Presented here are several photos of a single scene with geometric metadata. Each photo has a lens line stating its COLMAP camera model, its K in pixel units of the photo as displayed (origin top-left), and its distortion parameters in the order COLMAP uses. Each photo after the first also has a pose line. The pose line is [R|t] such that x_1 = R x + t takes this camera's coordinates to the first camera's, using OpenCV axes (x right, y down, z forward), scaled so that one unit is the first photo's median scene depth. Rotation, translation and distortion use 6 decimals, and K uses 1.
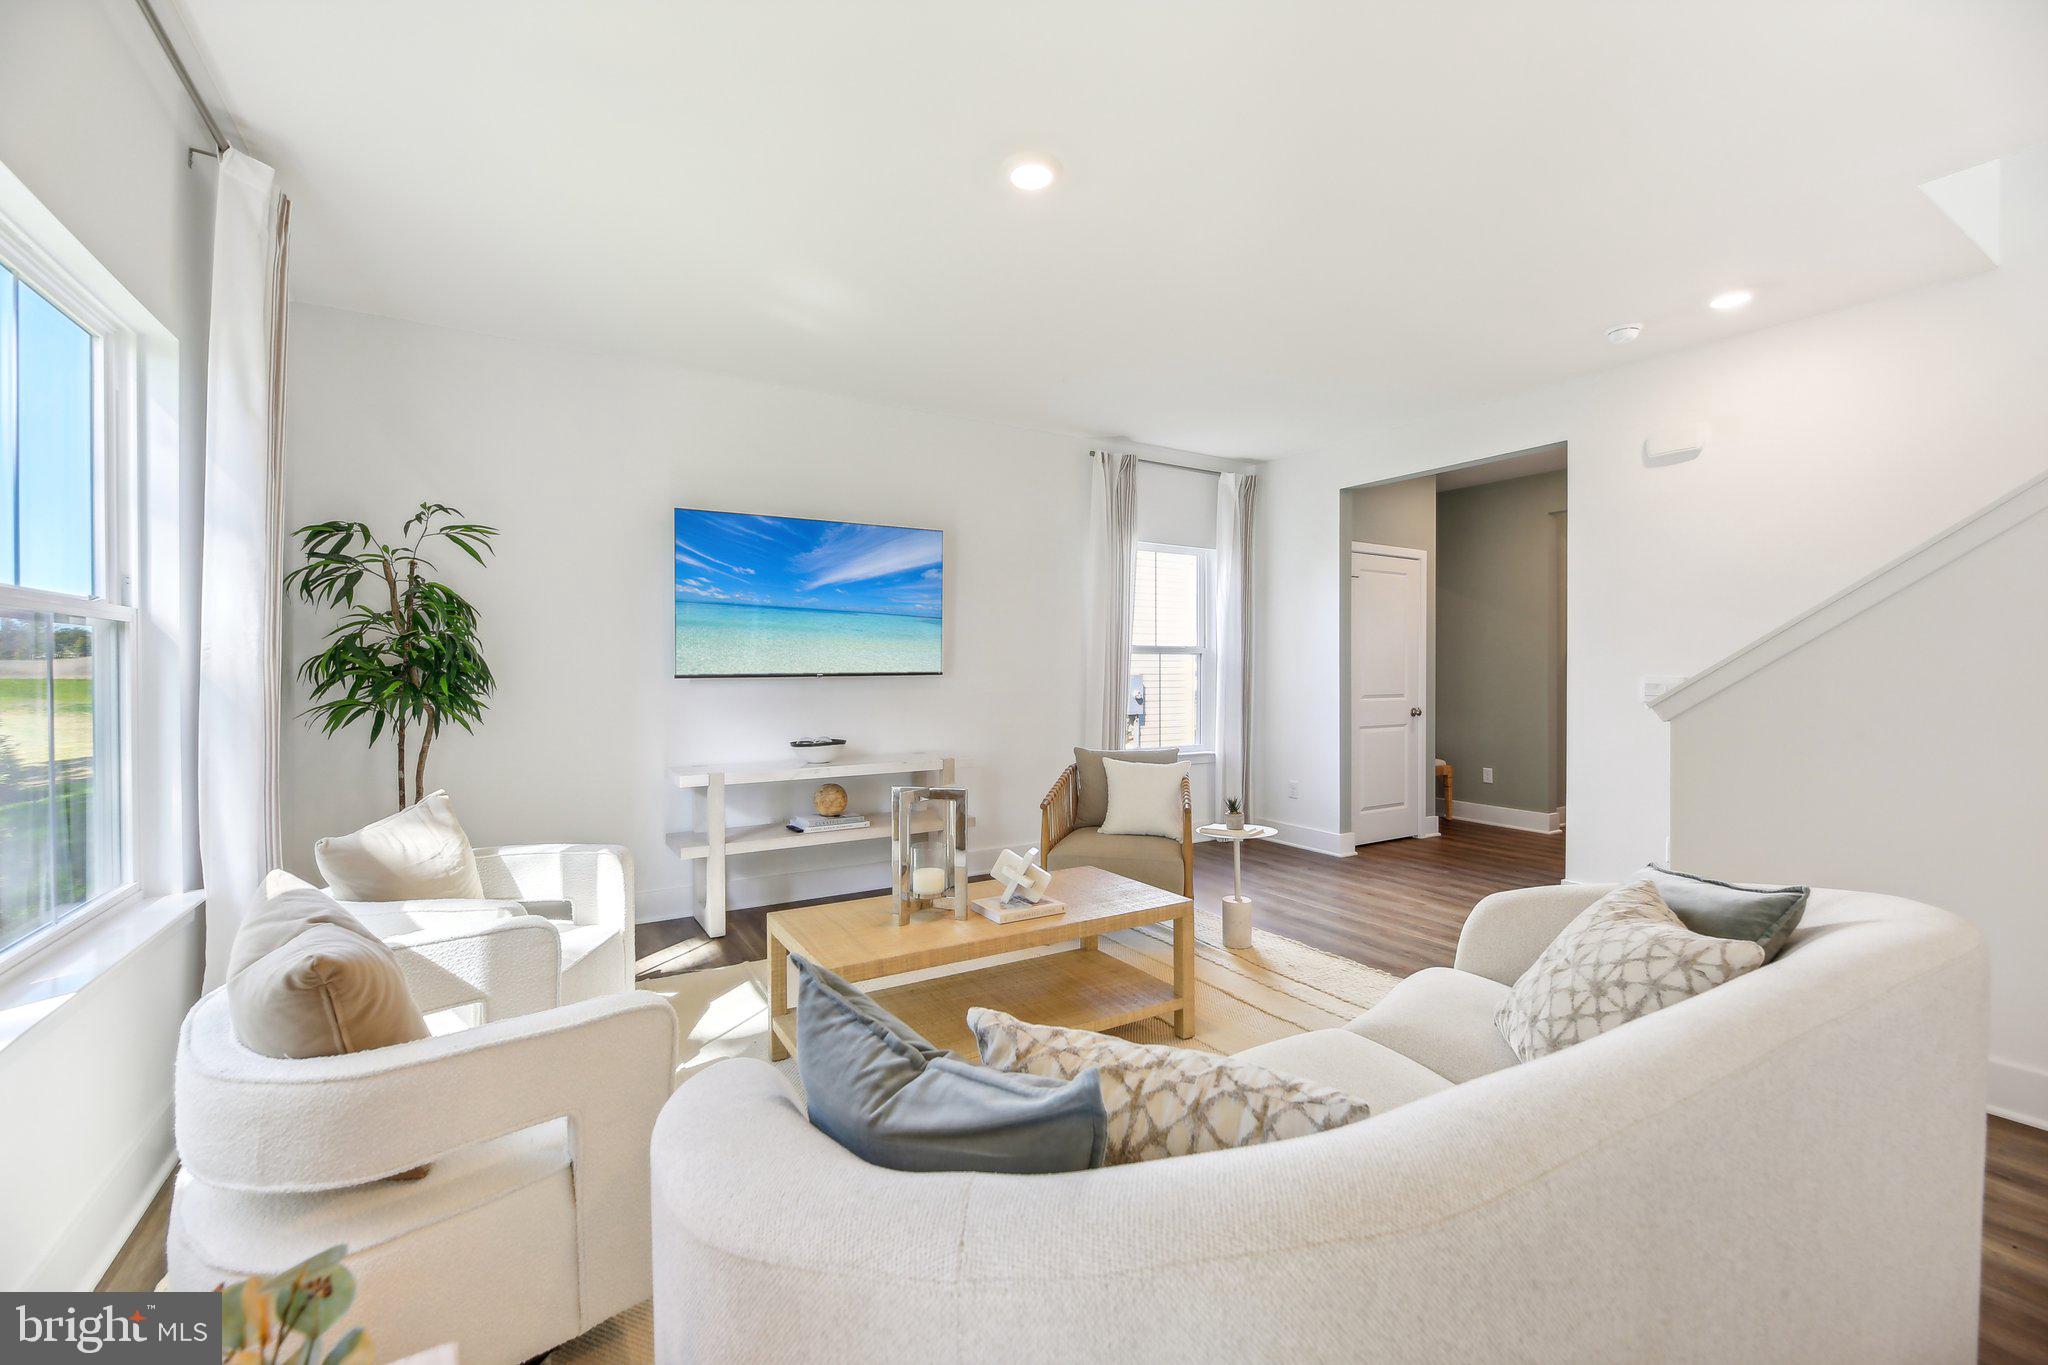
lens RADIAL K [[814.7, 0, 1024.0], [0, 814.7, 682.5], [0, 0, 1]] dist [-0.000114, 0.000000]
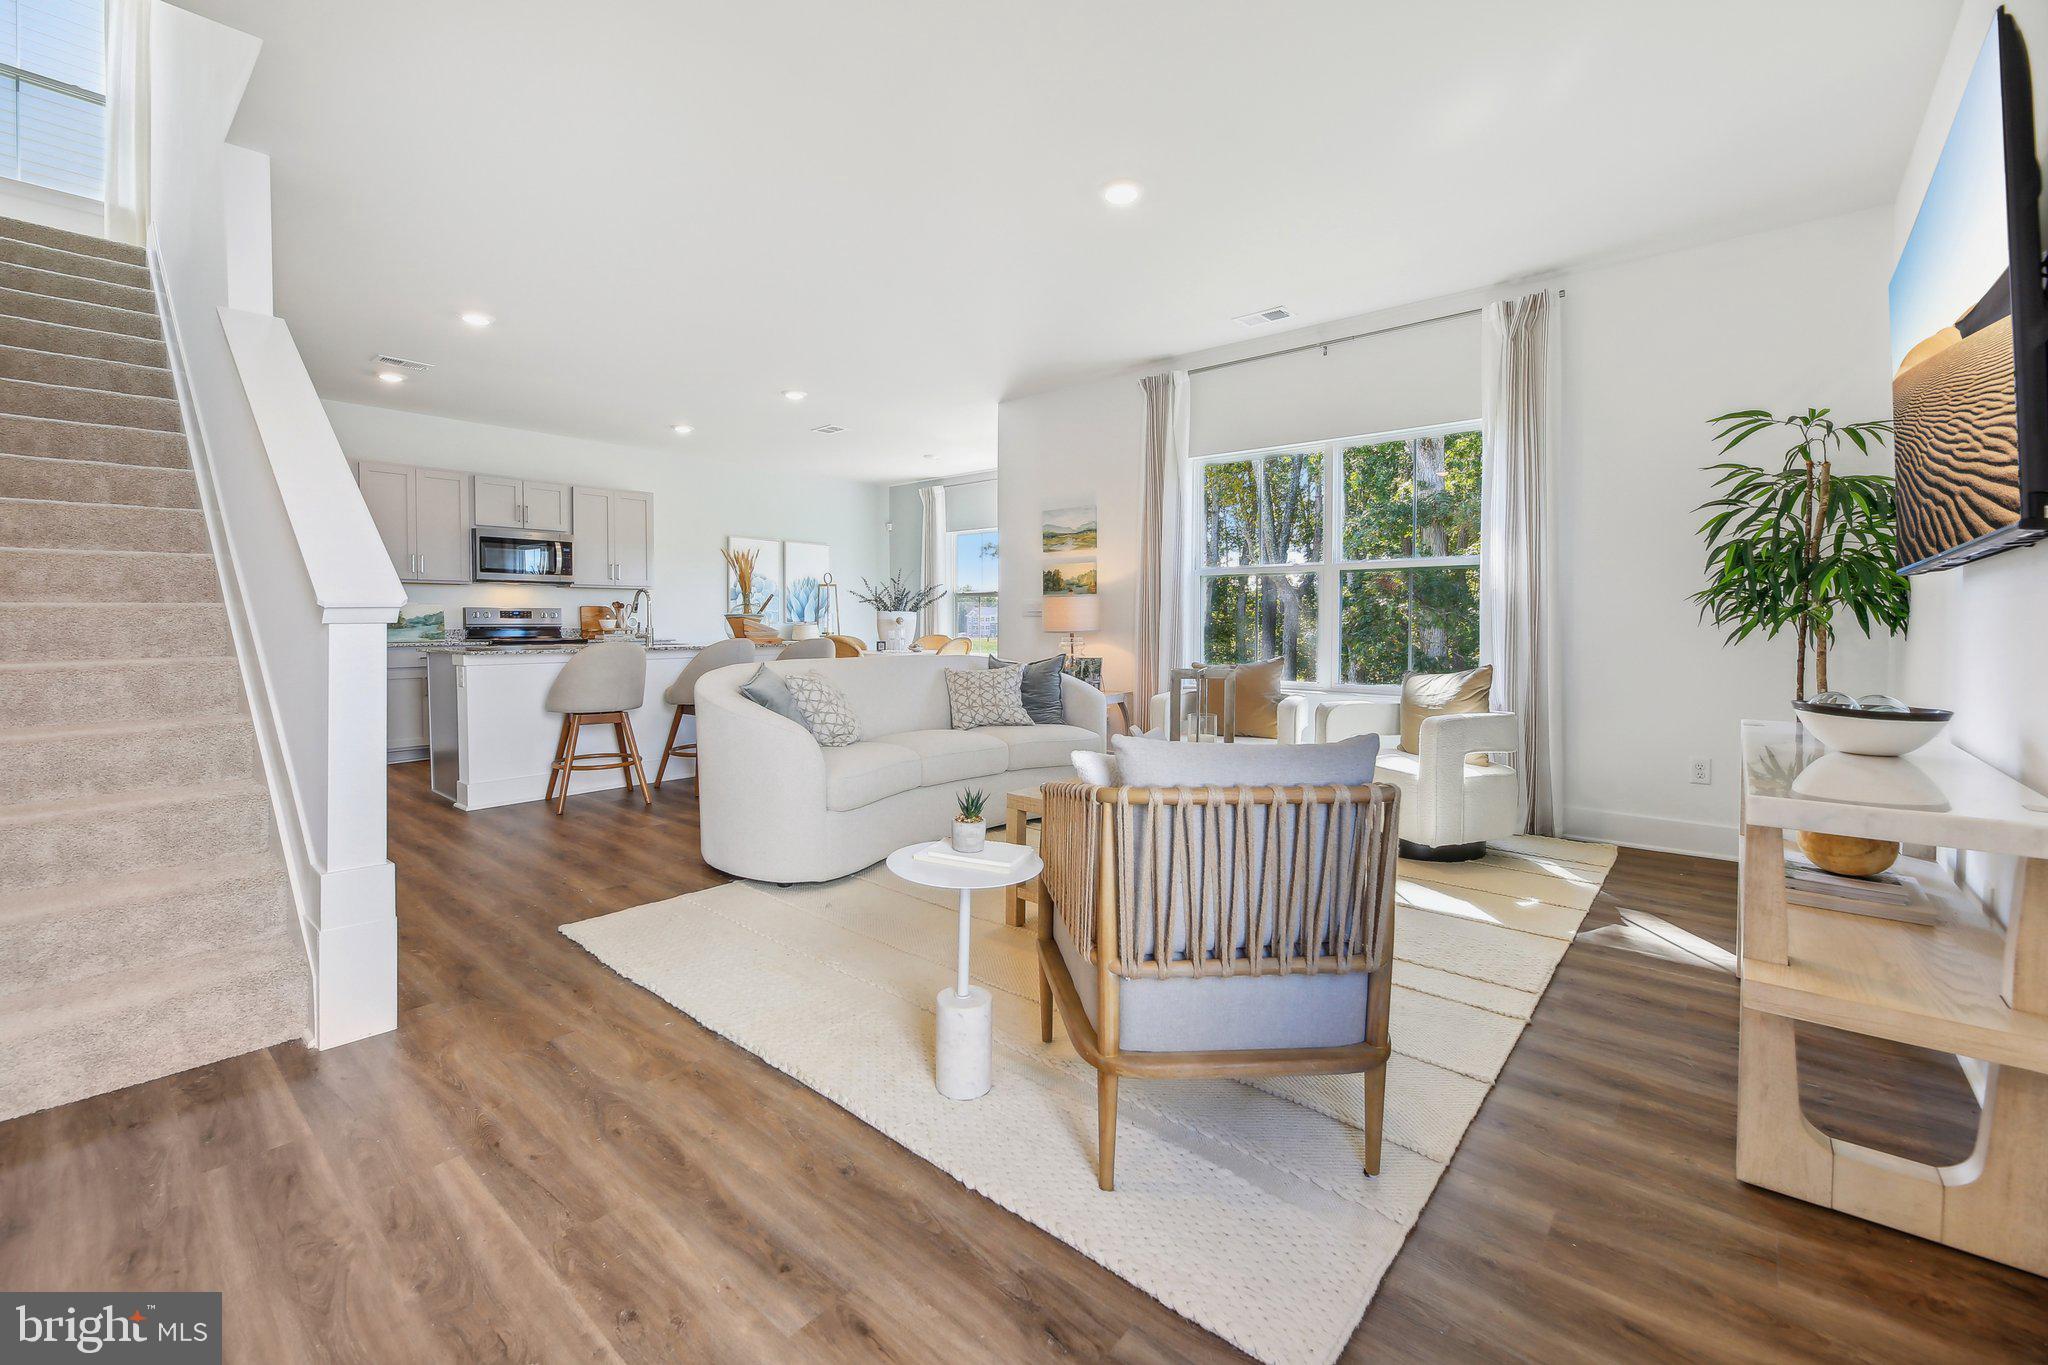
lens RADIAL K [[859.6, 0, 1017.3], [0, 859.6, 619.9], [0, 0, 1]] dist [-0.000086, 0.000015]
pose [[-0.950935, -0.000531, -0.309390, 0.361862], [-0.002195, 0.999985, 0.005030, 0.027641], [0.309383, 0.005462, -0.950922, 1.386284]]
